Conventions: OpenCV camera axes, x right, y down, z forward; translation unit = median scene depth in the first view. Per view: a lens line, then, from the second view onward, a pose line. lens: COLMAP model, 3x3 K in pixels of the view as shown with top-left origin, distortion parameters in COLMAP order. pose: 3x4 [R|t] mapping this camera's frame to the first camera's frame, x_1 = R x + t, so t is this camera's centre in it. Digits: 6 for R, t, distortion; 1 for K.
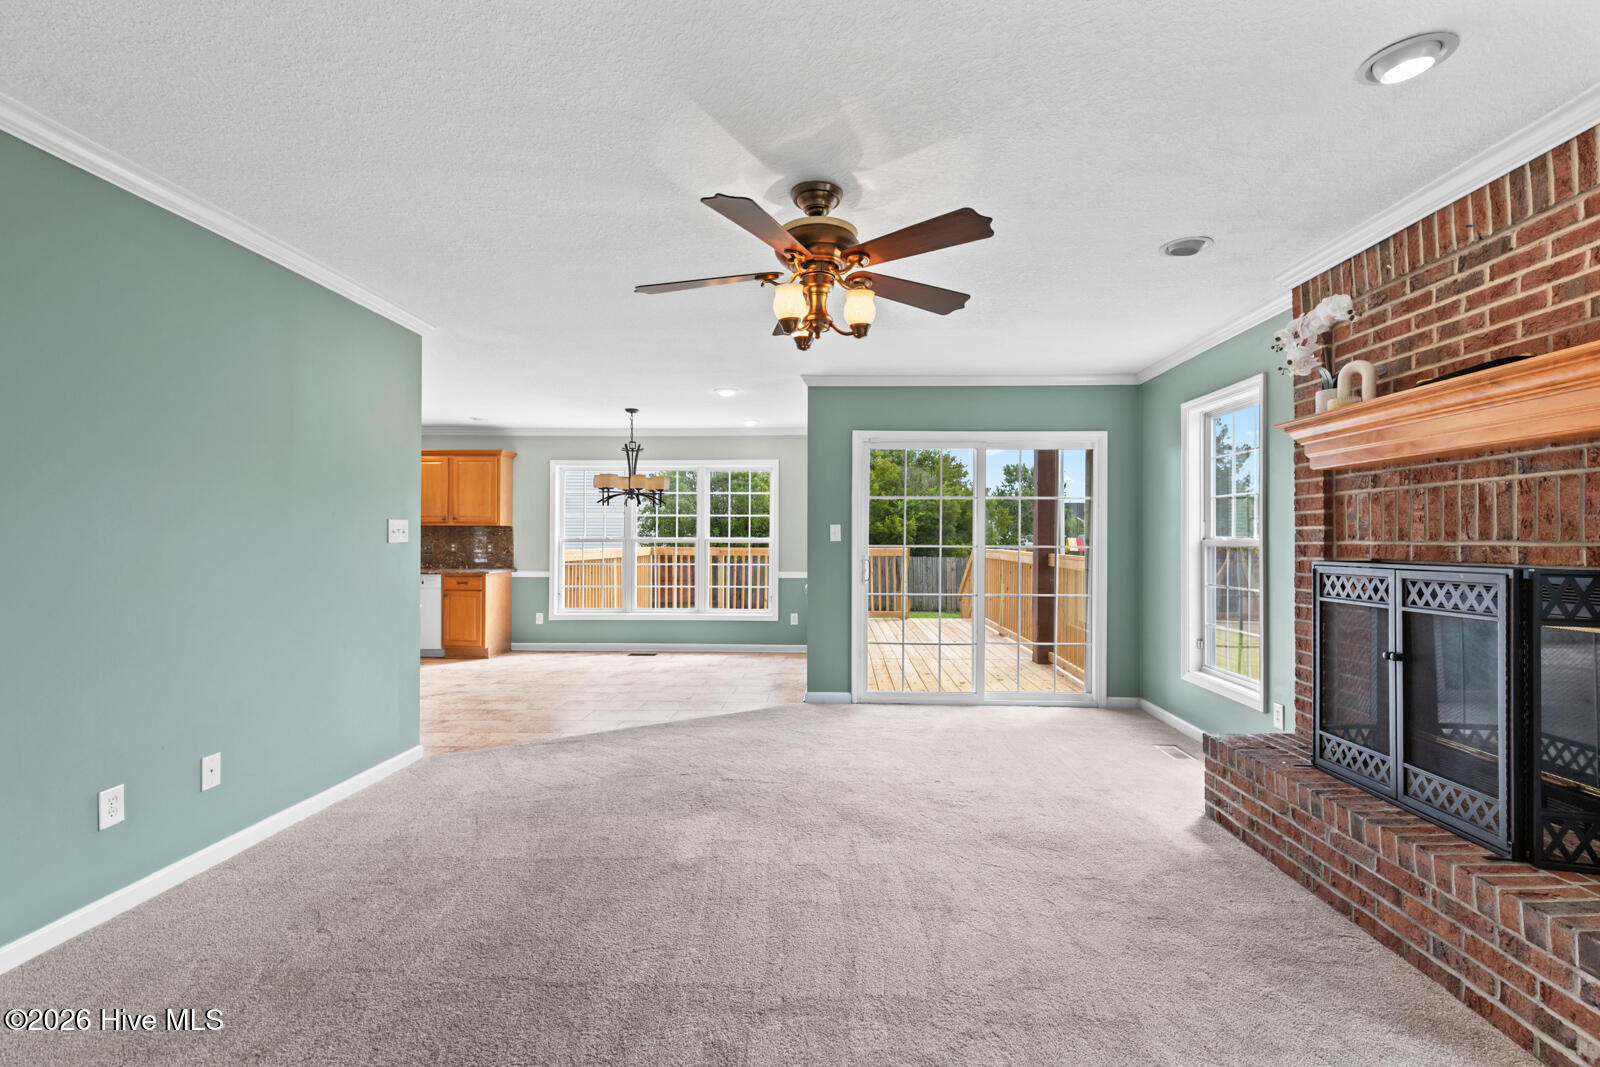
lens RADIAL K [[682.0, 0, 805.2], [0, 682.0, 547.7], [0, 0, 1]] dist [0.004100, 0.000235]
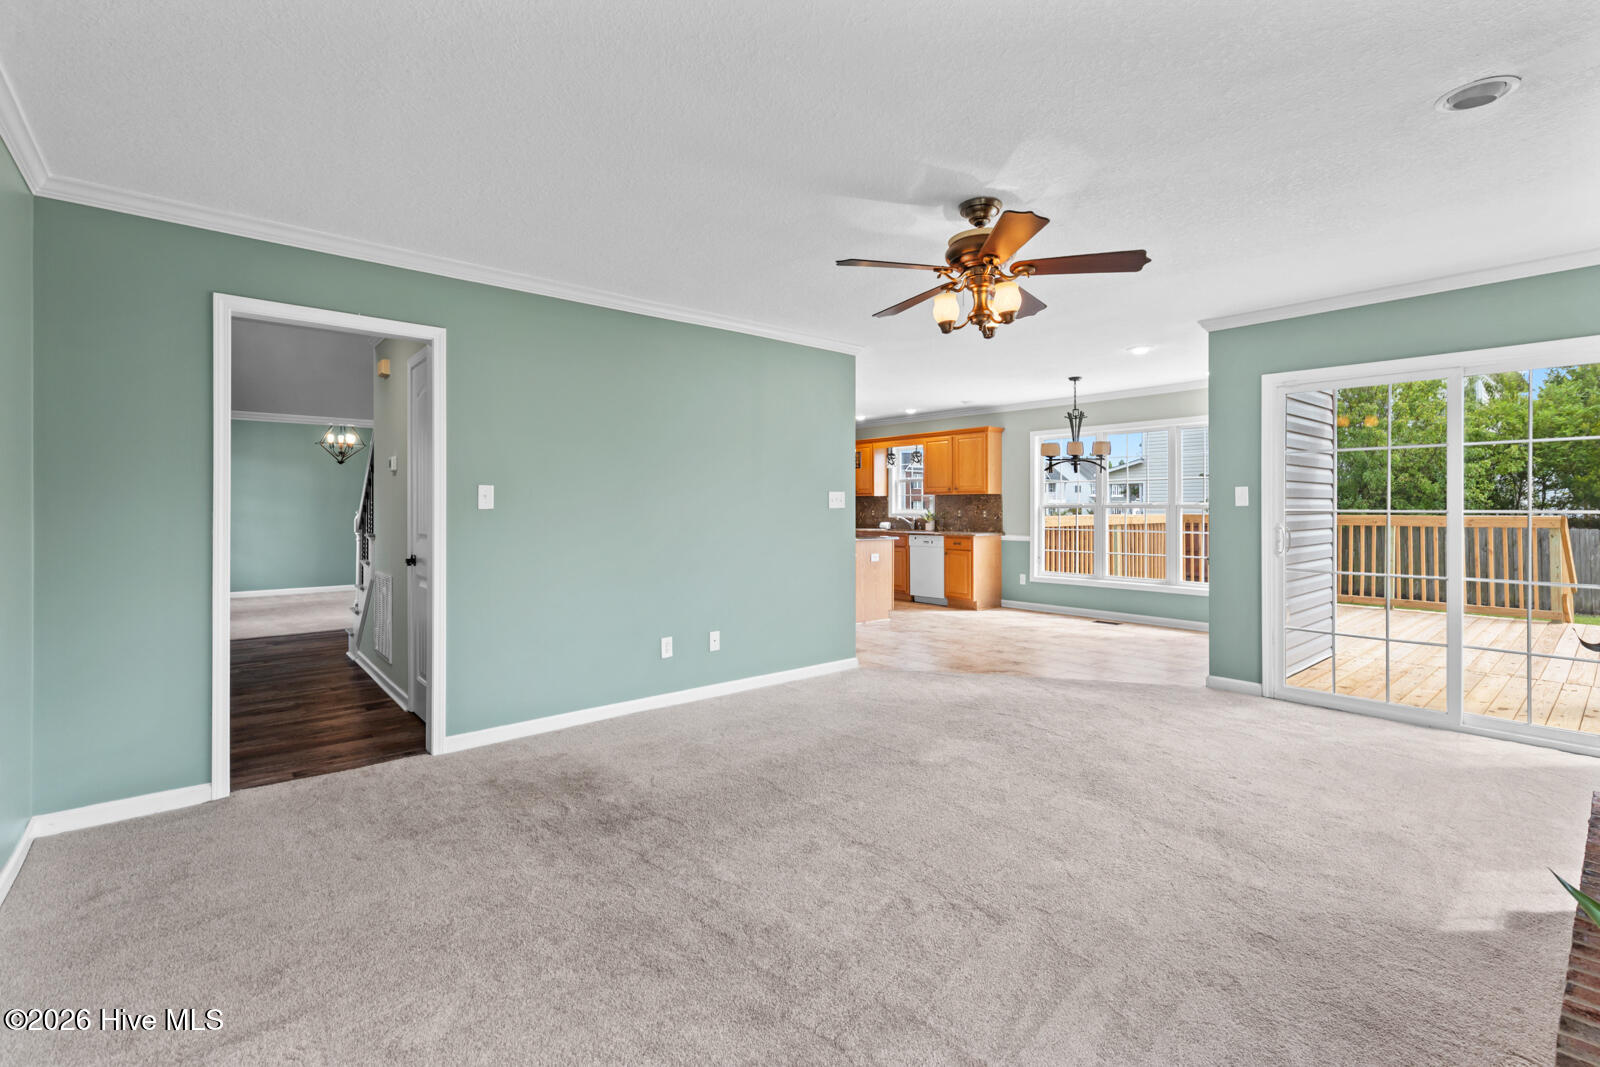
lens RADIAL K [[719.2, 0, 808.0], [0, 719.2, 526.1], [0, 0, 1]] dist [0.001297, -0.000448]
pose [[0.669141, 0.015572, -0.742973, 0.348877], [-0.004370, 0.999846, 0.017020, 0.002811], [0.743123, -0.008142, 0.669105, -0.018820]]
